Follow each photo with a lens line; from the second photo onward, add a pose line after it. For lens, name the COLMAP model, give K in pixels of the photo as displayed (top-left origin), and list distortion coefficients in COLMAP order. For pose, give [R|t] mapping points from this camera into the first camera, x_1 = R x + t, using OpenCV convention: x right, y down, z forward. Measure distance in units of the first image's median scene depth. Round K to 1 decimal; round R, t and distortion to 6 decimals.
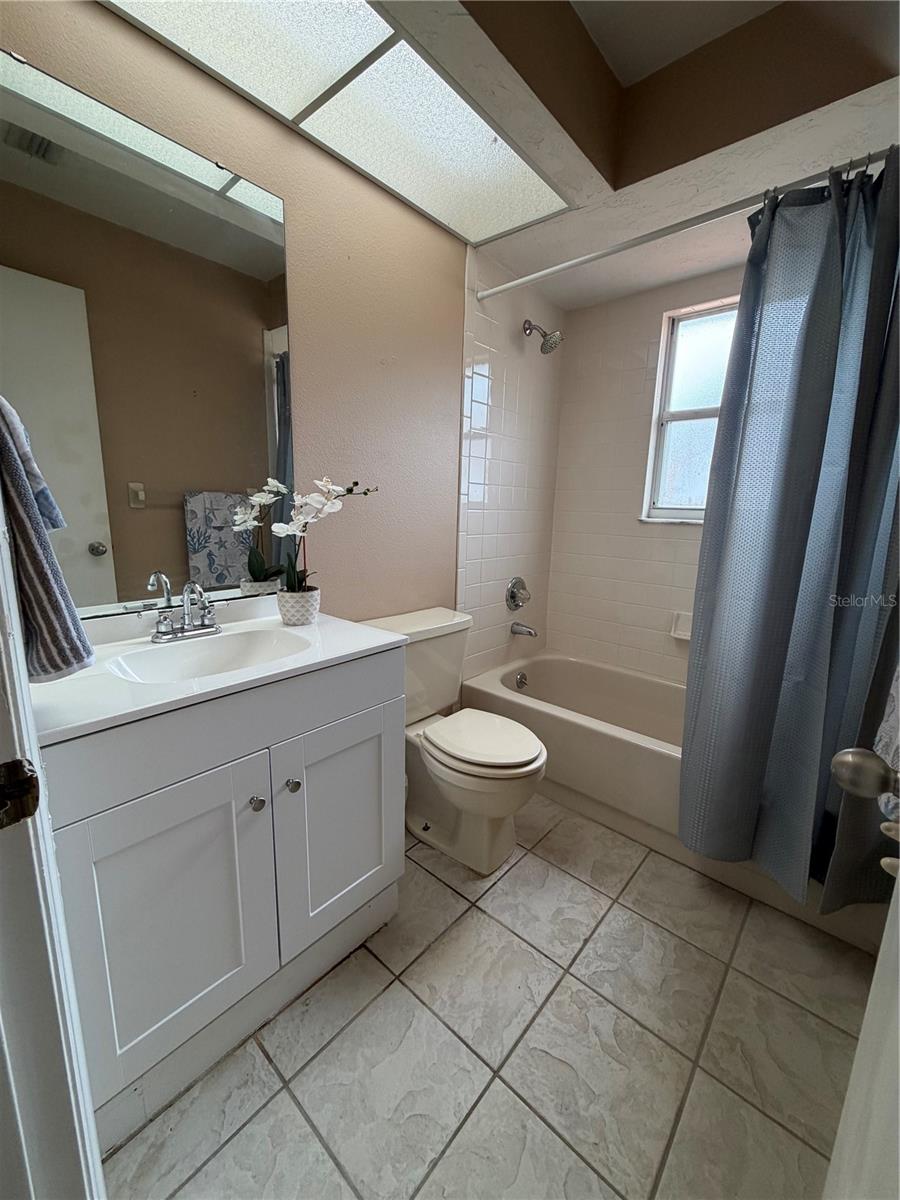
lens RADIAL K [[479.7, 0, 453.6], [0, 479.7, 596.8], [0, 0, 1]] dist [0.000142, 0.000025]
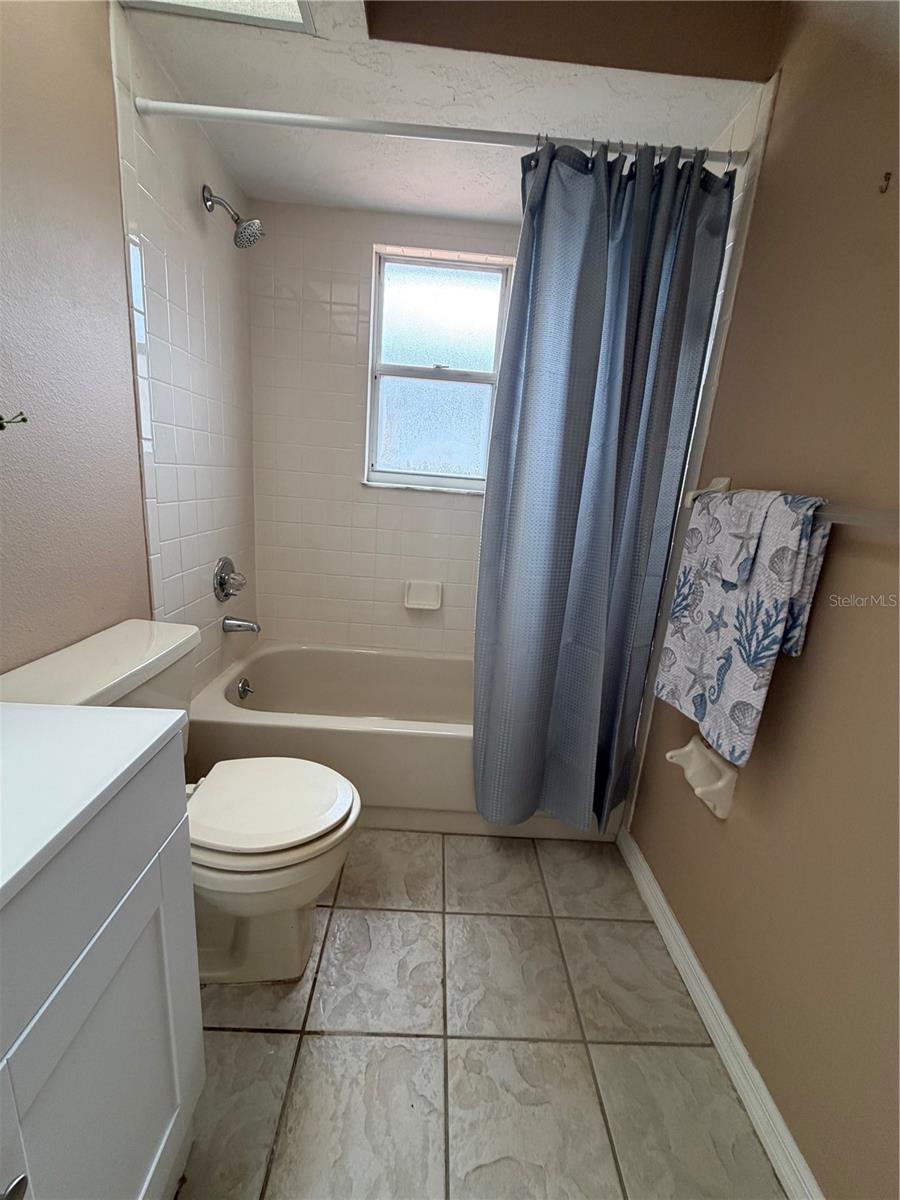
lens RADIAL K [[479.7, 0, 453.6], [0, 479.7, 596.8], [0, 0, 1]] dist [0.000142, 0.000025]
pose [[0.737477, -0.132496, 0.662248, -0.167803], [0.071669, 0.990384, 0.118336, -0.067285], [-0.671559, -0.039808, 0.739881, 0.320163]]
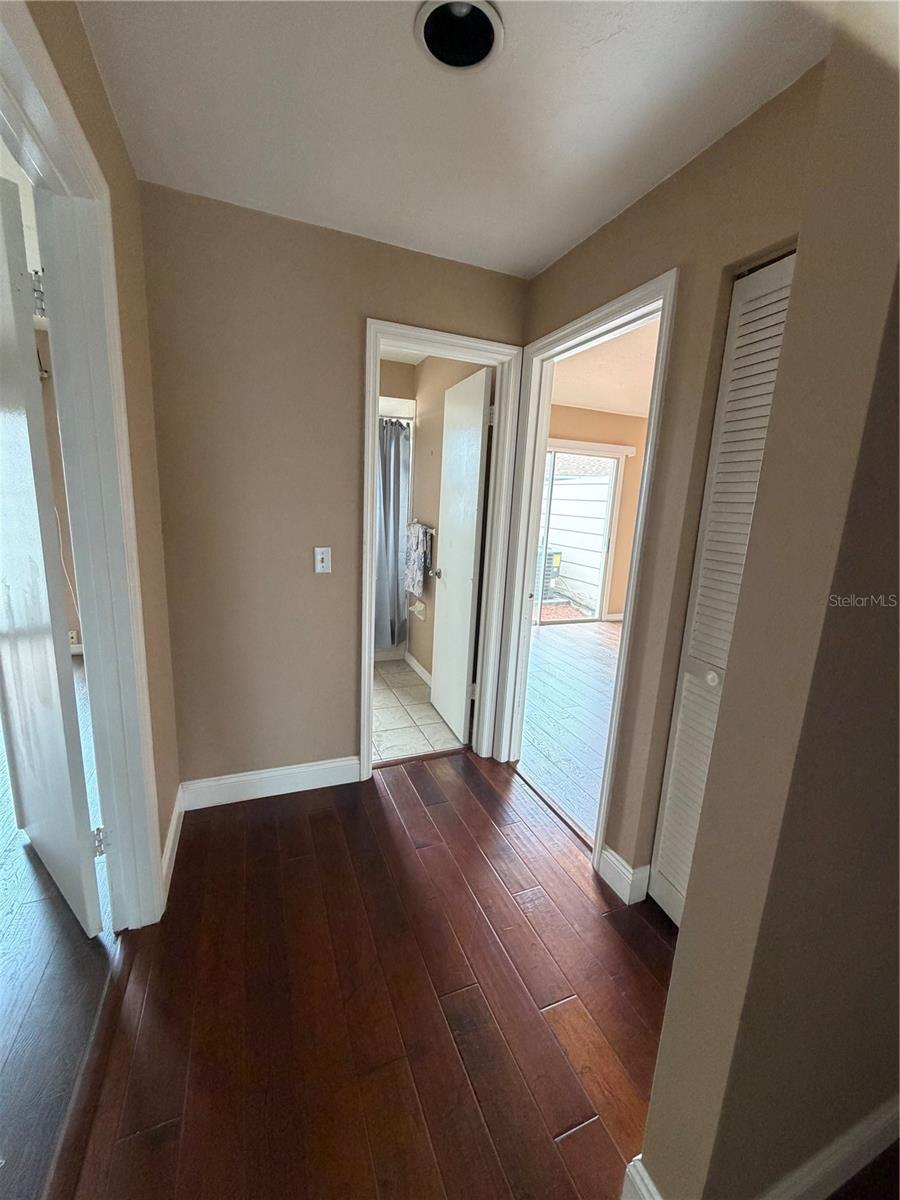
lens RADIAL K [[479.7, 0, 453.6], [0, 479.7, 596.8], [0, 0, 1]] dist [0.000142, 0.000025]
pose [[0.448542, -0.183609, 0.874699, -1.680494], [0.136664, 0.981252, 0.135895, -0.048031], [-0.883251, 0.058585, 0.465226, -0.862055]]
